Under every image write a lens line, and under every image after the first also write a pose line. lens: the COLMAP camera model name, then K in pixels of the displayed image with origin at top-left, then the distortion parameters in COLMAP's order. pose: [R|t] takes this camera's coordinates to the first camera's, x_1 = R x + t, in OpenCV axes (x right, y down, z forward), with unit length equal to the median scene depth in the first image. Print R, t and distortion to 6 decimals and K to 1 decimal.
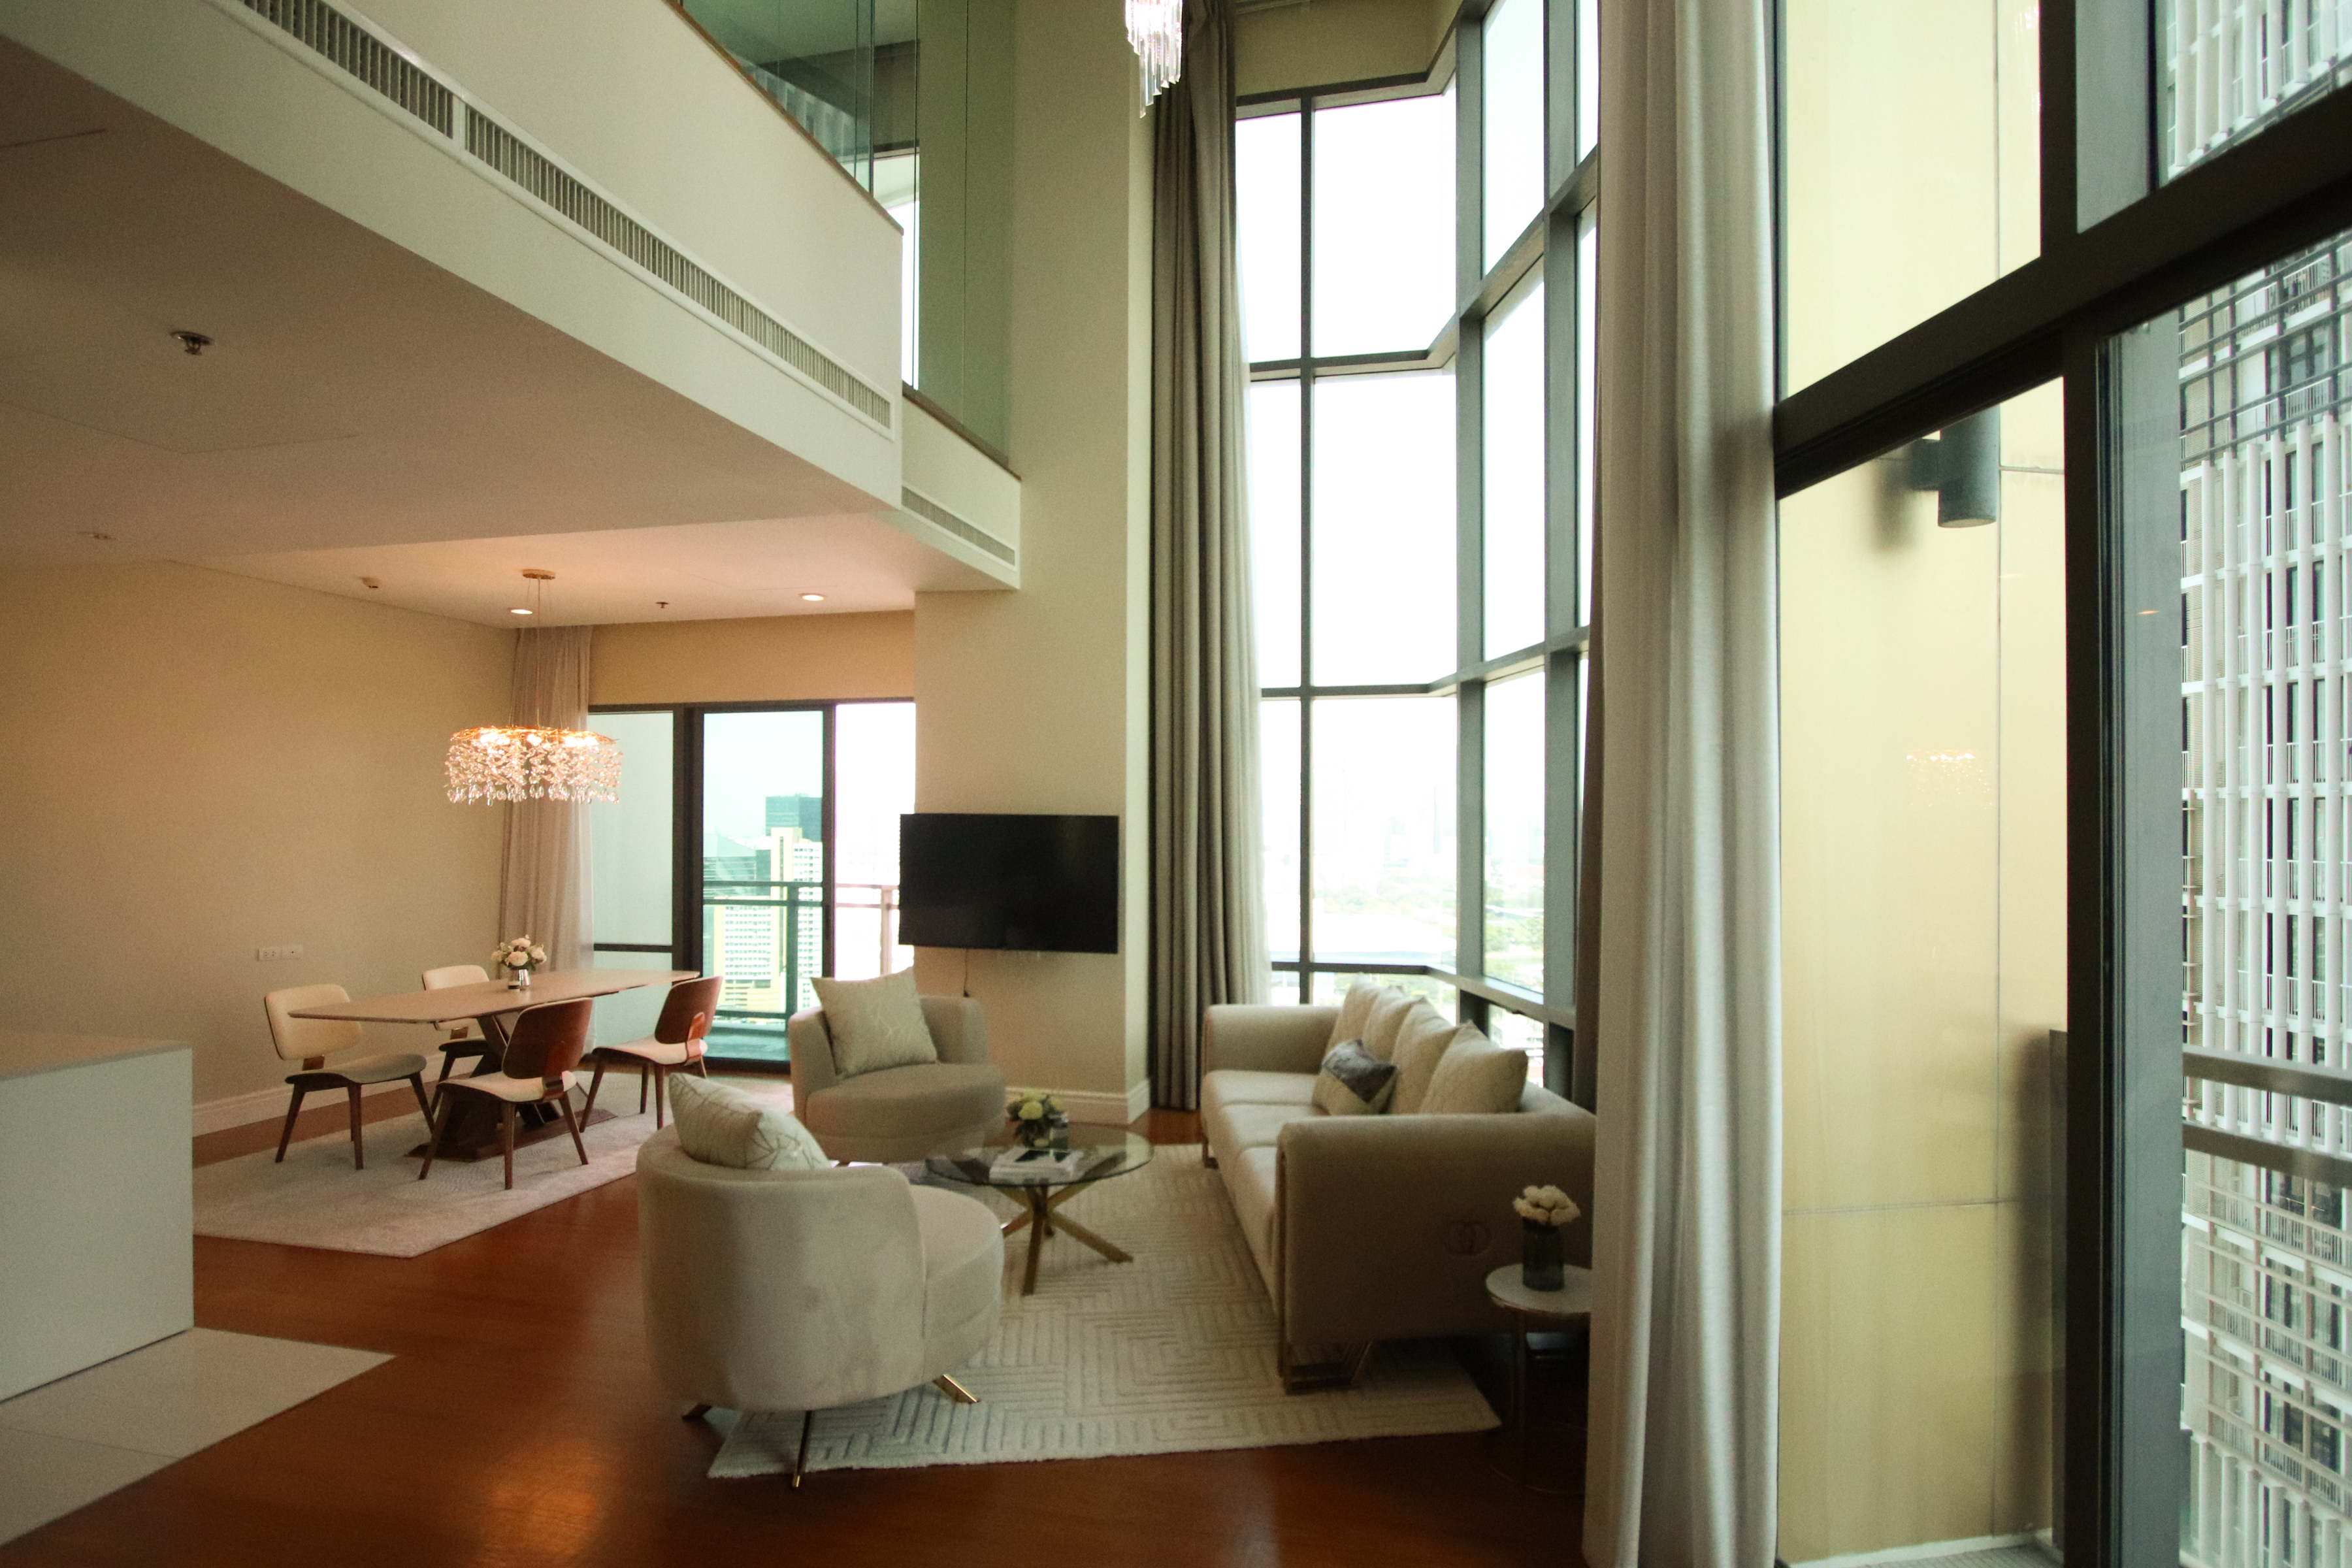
lens RADIAL K [[1187.3, 0, 1181.6], [0, 1187.3, 825.5], [0, 0, 1]] dist [-0.003422, -0.001254]
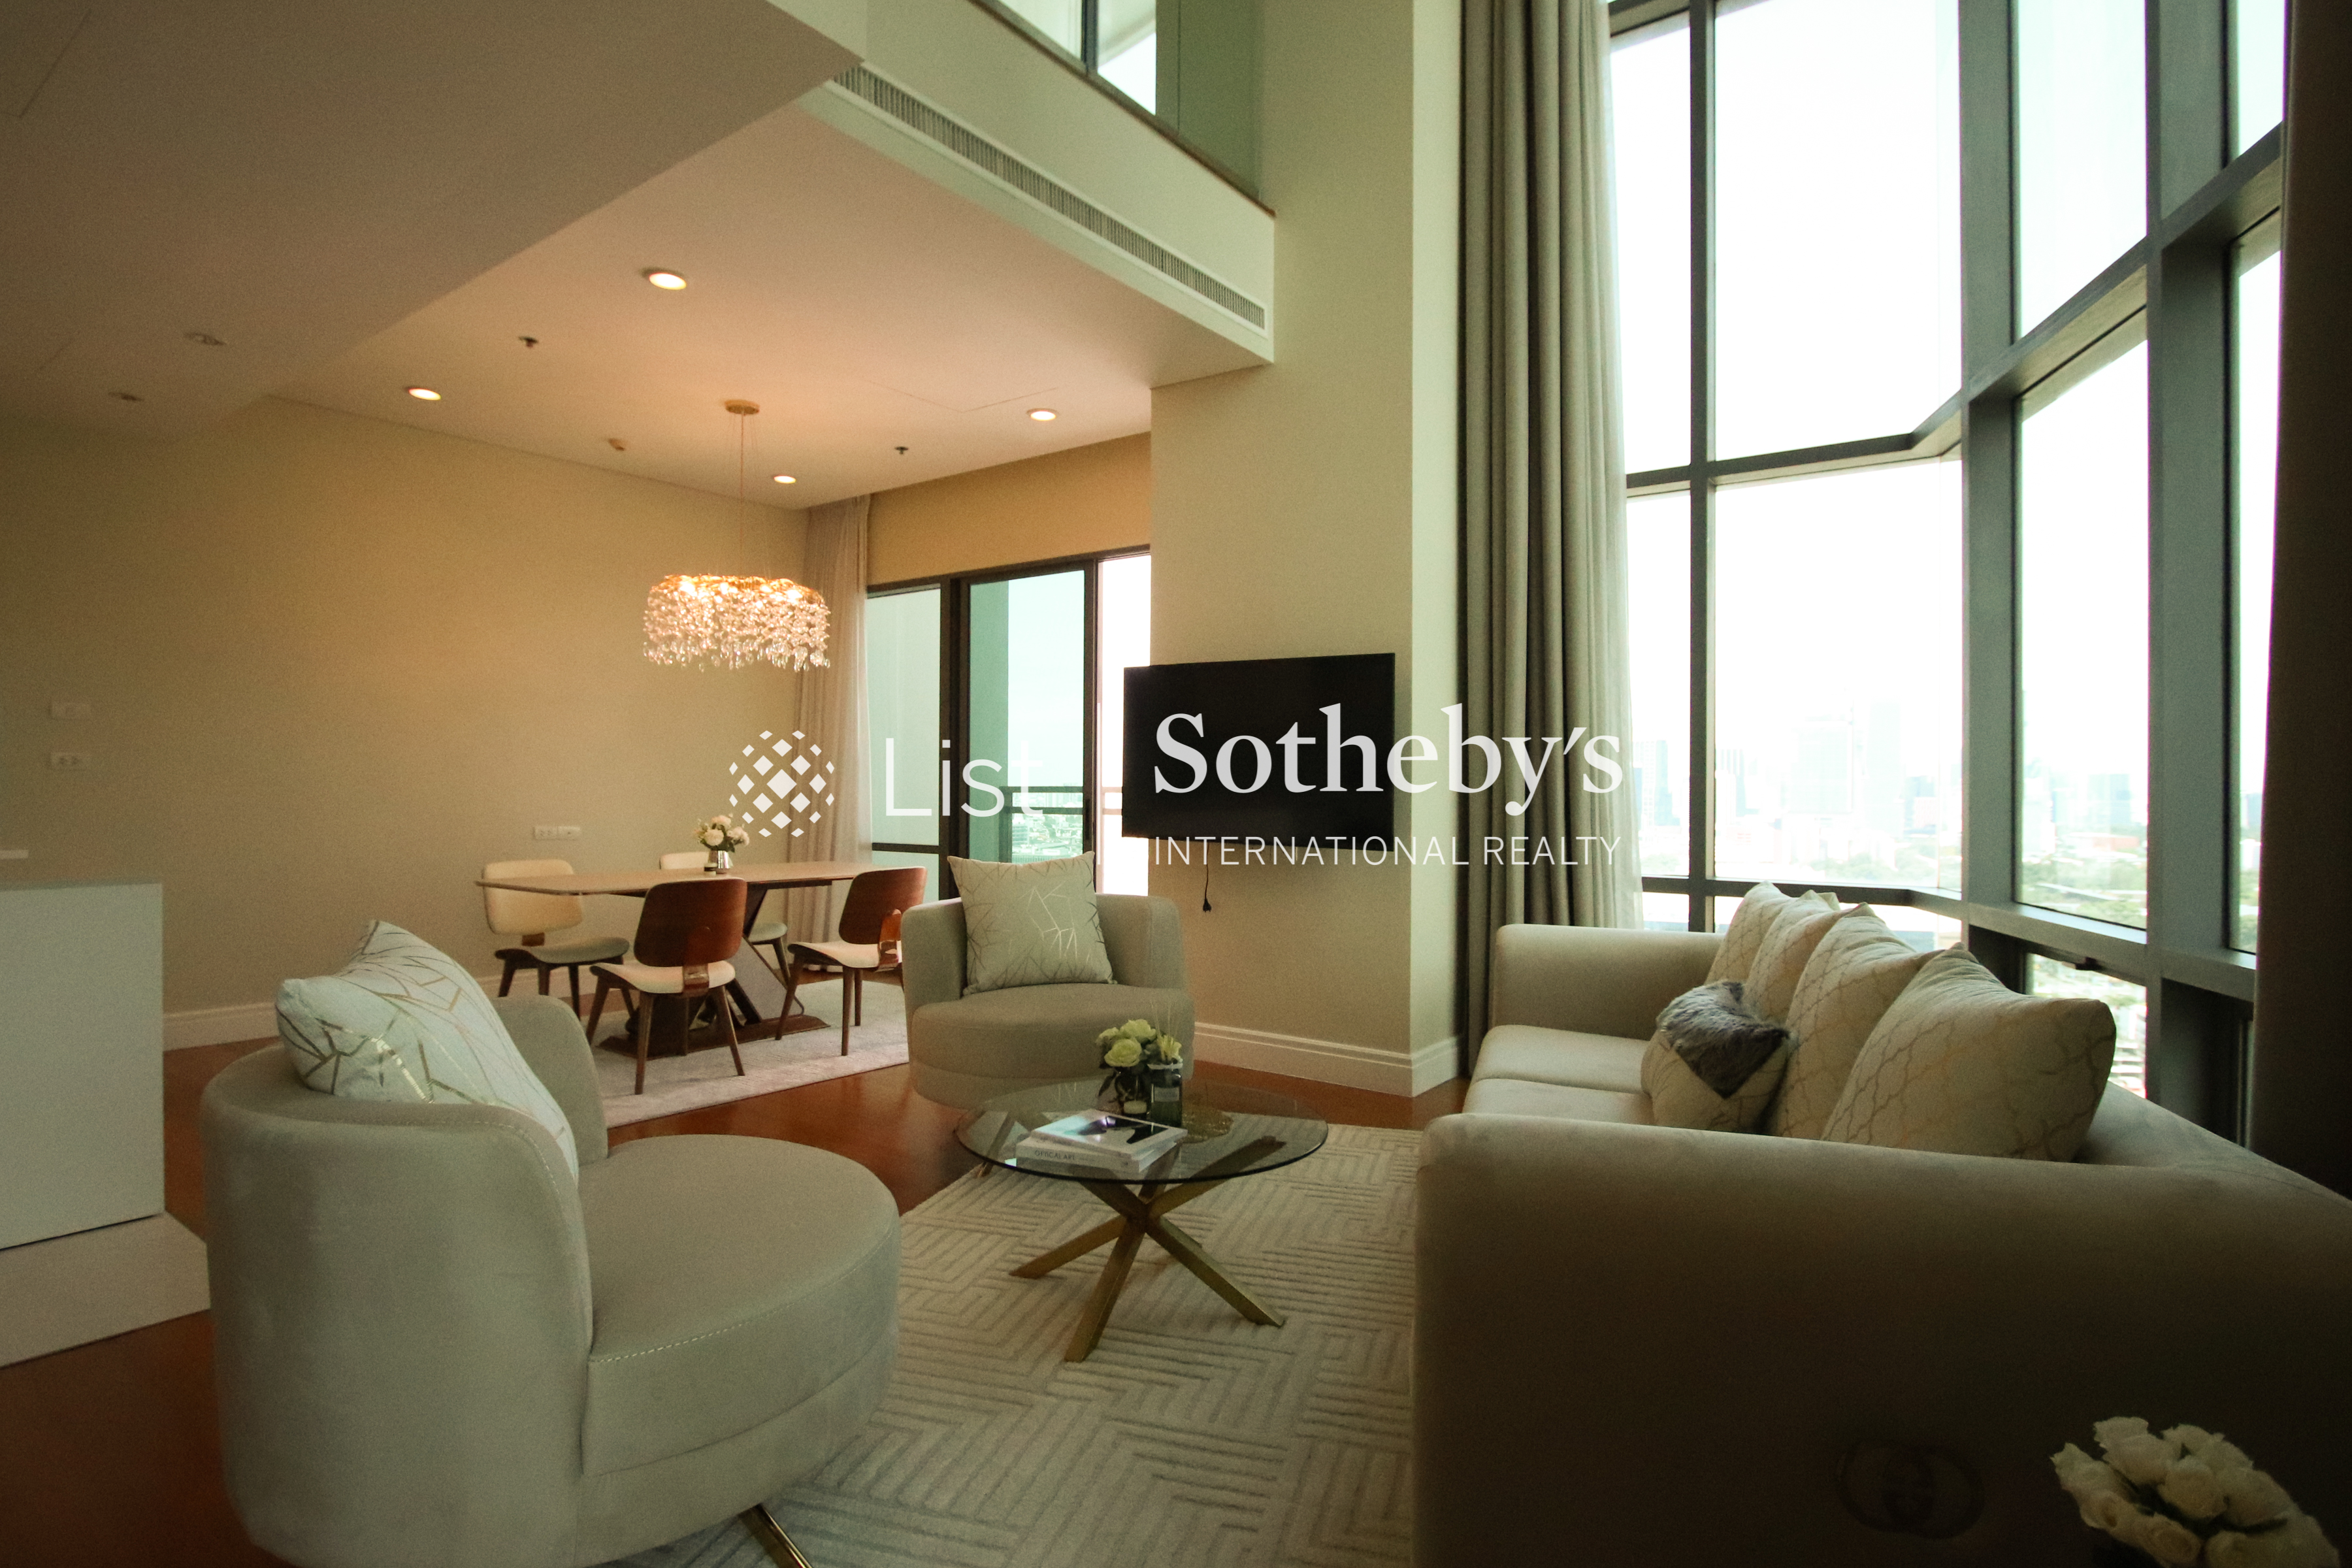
lens RADIAL K [[1196.5, 0, 1146.8], [0, 1196.5, 781.2], [0, 0, 1]] dist [-0.013539, -0.000564]
pose [[0.921894, 0.004828, -0.387413, 0.087217], [-0.005562, 0.999984, -0.000774, 0.069530], [0.387403, 0.002869, 0.921906, 0.302886]]
